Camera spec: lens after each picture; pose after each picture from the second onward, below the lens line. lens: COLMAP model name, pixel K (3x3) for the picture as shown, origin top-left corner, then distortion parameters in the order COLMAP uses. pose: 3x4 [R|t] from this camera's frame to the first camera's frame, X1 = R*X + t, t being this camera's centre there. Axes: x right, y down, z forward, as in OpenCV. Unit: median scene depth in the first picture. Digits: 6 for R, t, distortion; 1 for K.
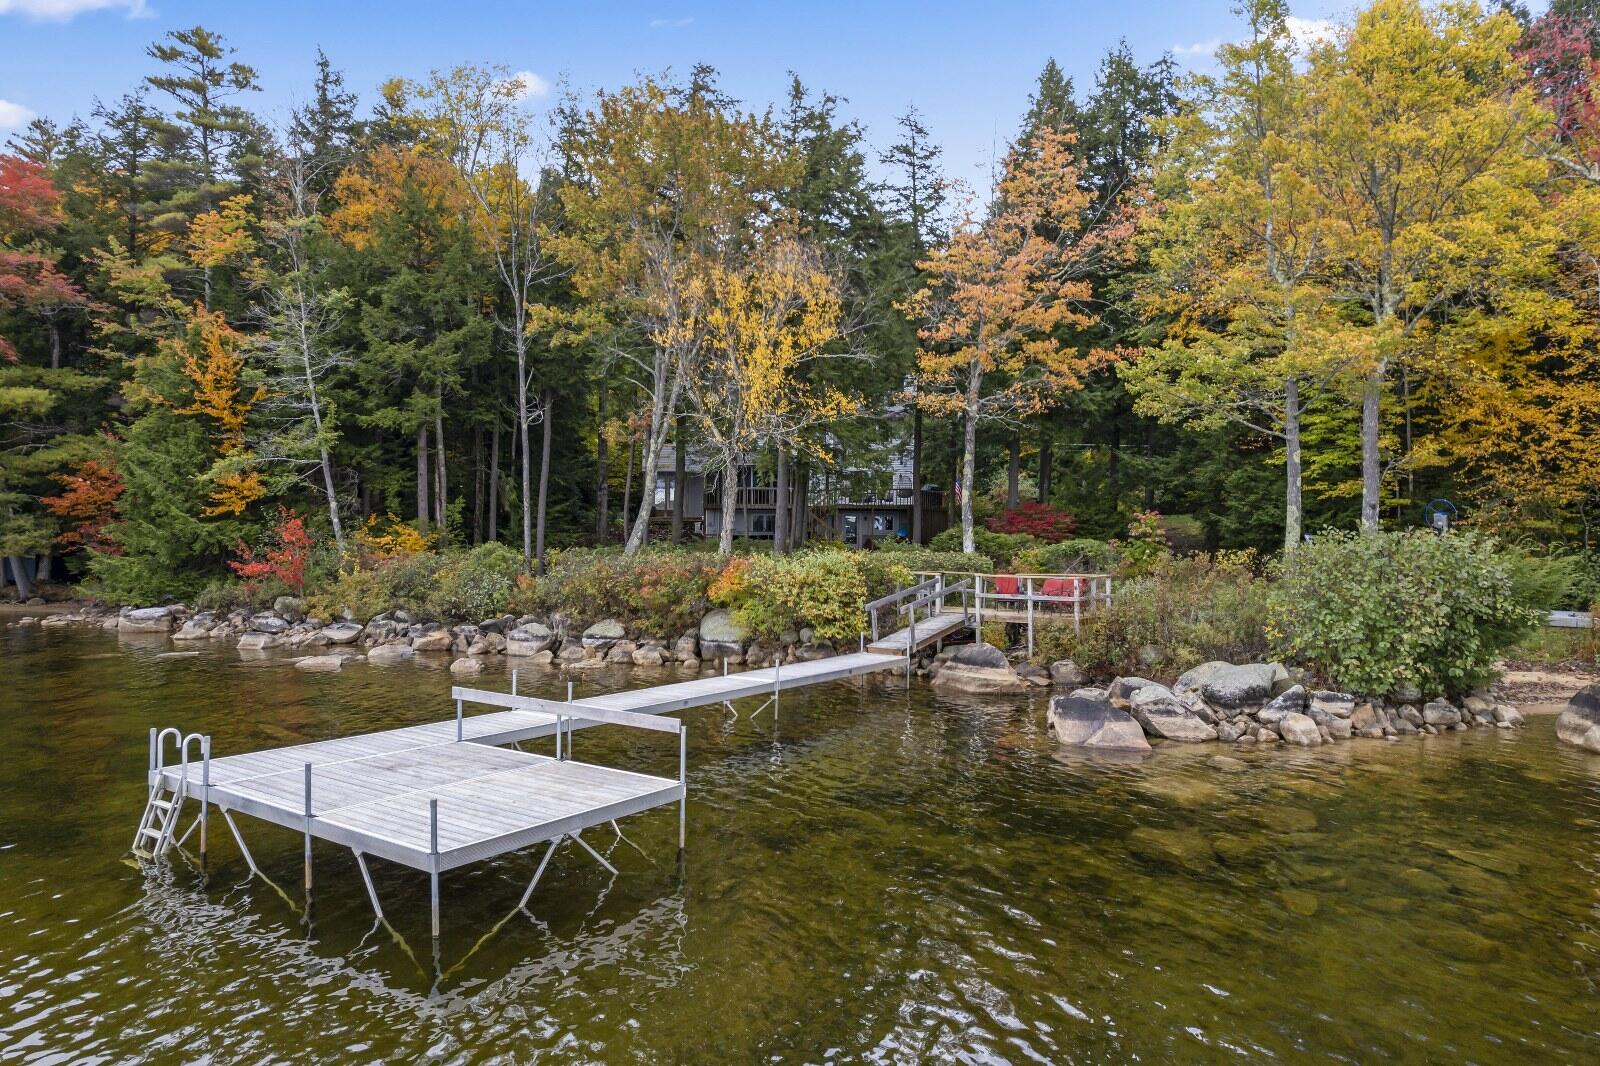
lens RADIAL K [[1075.9, 0, 797.9], [0, 1075.9, 506.6], [0, 0, 1]] dist [-0.031735, 0.002570]
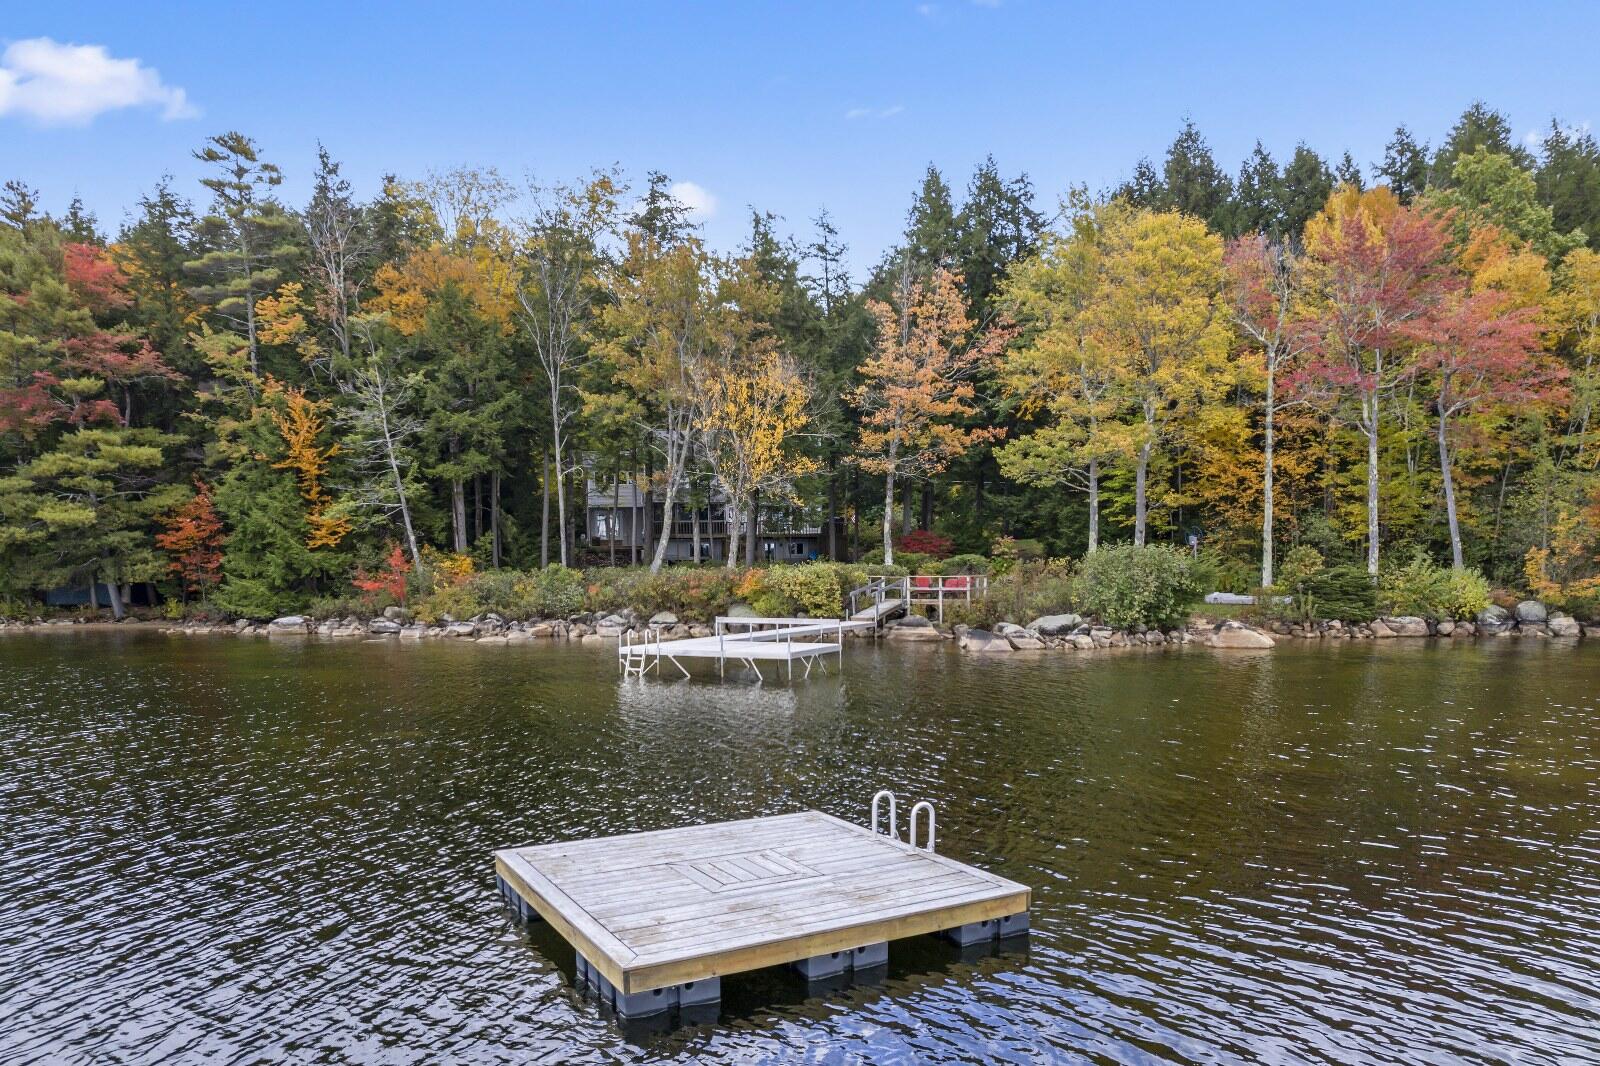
lens RADIAL K [[1091.8, 0, 806.4], [0, 1091.8, 656.4], [0, 0, 1]] dist [-0.006184, -0.006442]
pose [[0.989664, -0.026217, 0.140990, -0.187457], [0.010488, 0.993746, 0.111168, -0.001272], [-0.143023, -0.108540, 0.983750, -0.524291]]
